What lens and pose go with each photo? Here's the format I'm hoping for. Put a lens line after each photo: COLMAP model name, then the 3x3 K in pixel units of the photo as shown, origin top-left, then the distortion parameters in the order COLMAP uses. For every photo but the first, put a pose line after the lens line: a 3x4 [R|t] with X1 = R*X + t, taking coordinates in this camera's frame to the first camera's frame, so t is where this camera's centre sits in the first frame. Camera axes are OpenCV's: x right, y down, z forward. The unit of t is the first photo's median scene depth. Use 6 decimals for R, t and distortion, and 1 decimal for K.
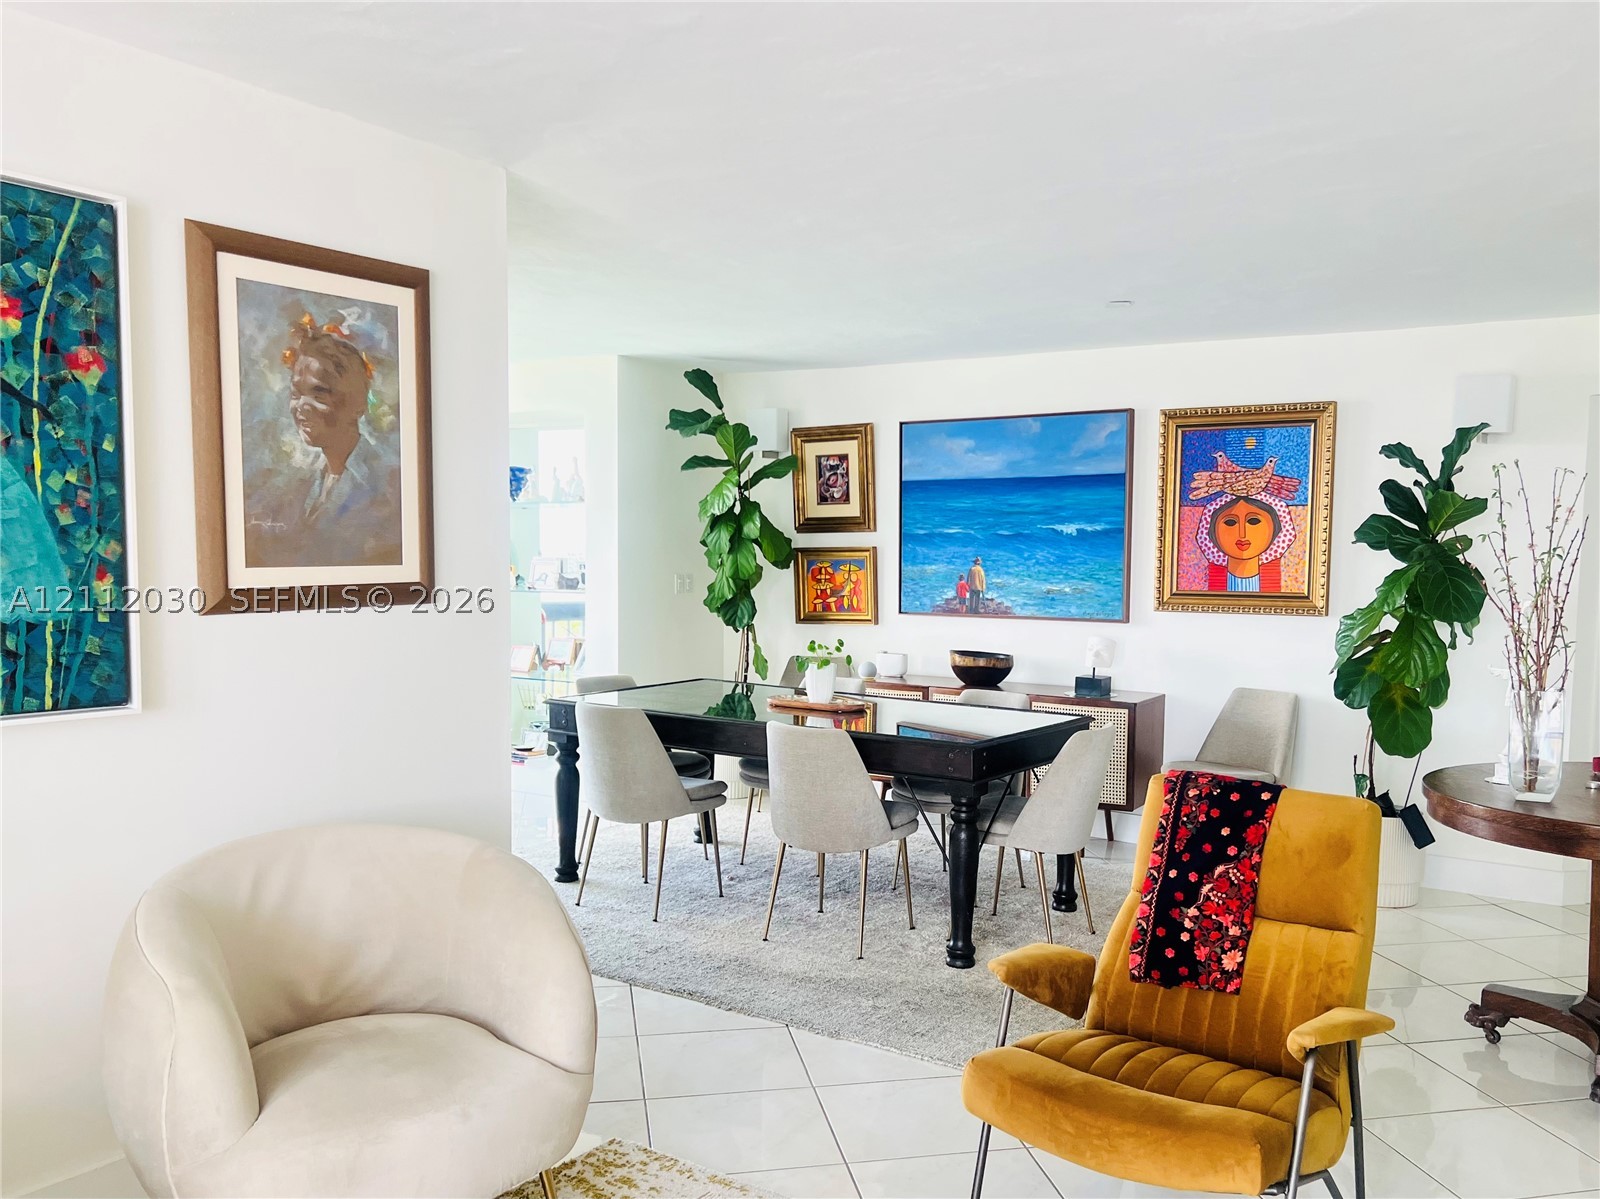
lens RADIAL K [[1236.2, 0, 803.4], [0, 1236.2, 683.4], [0, 0, 1]] dist [0.065757, -0.004240]
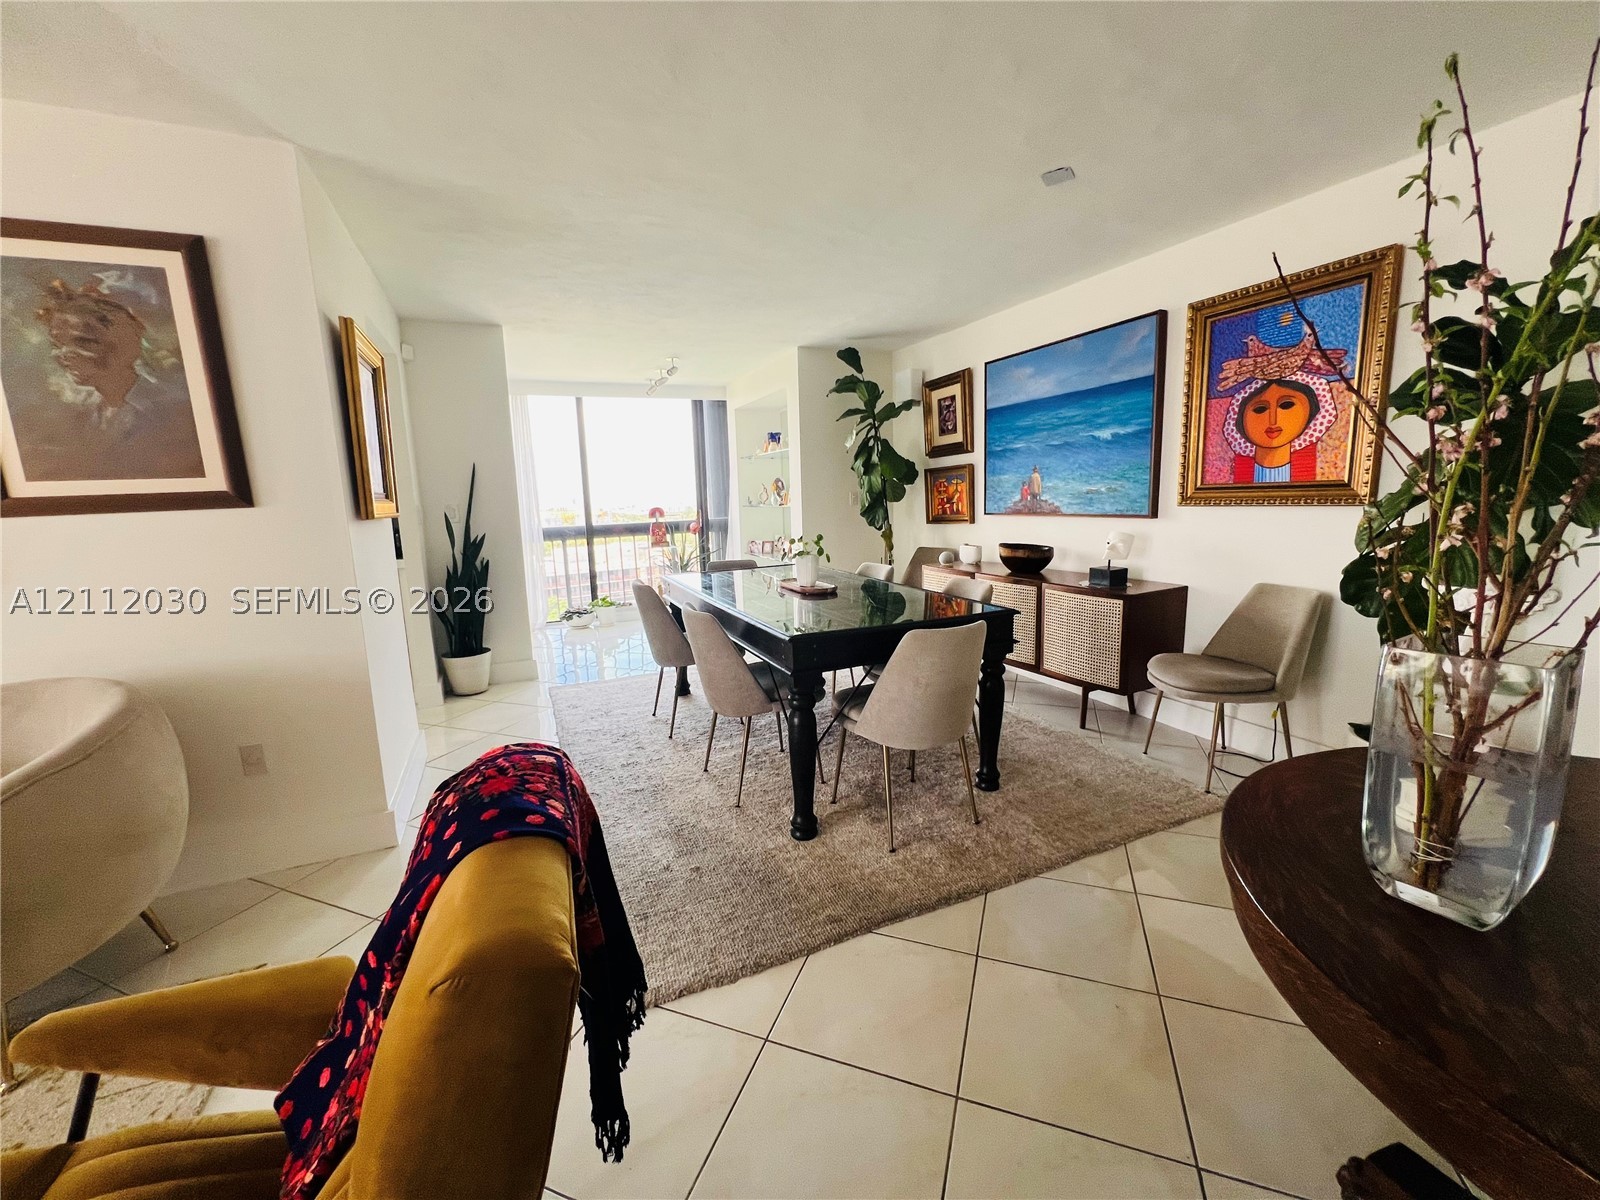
lens RADIAL K [[607.0, 0, 800.0], [0, 607.0, 600.0], [0, 0, 1]] dist [0.002243, 0.000722]
pose [[0.856899, 0.050455, -0.513009, 0.278388], [-0.014806, 0.997197, 0.073344, -0.012503], [0.515272, -0.055253, 0.855244, 0.401007]]
